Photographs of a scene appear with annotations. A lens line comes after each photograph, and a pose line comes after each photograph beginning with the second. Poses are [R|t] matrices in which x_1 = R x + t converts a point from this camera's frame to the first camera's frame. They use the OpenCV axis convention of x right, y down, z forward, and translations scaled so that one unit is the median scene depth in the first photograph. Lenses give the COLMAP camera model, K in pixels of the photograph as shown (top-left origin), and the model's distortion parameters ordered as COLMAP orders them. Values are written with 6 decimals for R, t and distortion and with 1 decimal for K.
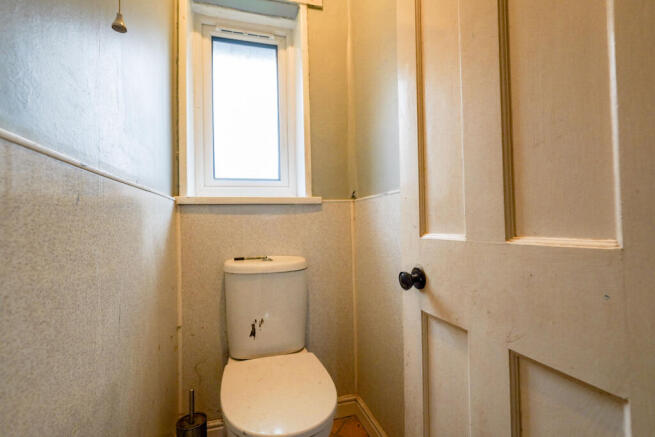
lens RADIAL K [[309.1, 0, 328.2], [0, 309.1, 217.9], [0, 0, 1]] dist [0.000977, 0.000966]
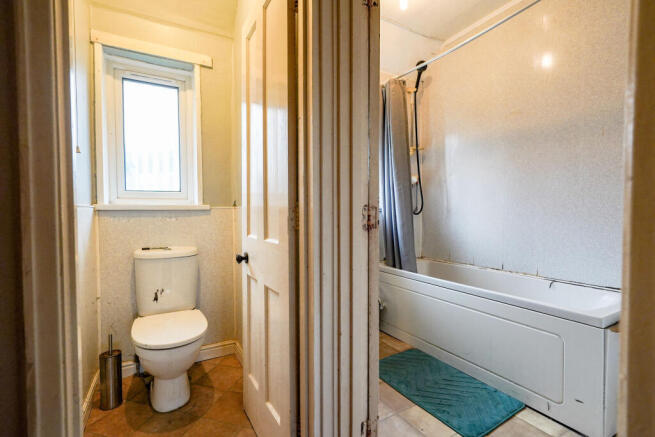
lens RADIAL K [[309.1, 0, 328.0], [0, 309.1, 220.1], [0, 0, 1]] dist [0.000977, 0.000966]
pose [[0.973933, 0.009926, 0.226618, 0.199907], [-0.020067, 0.998895, 0.042491, -0.074281], [-0.225946, -0.045931, 0.973056, -0.552409]]
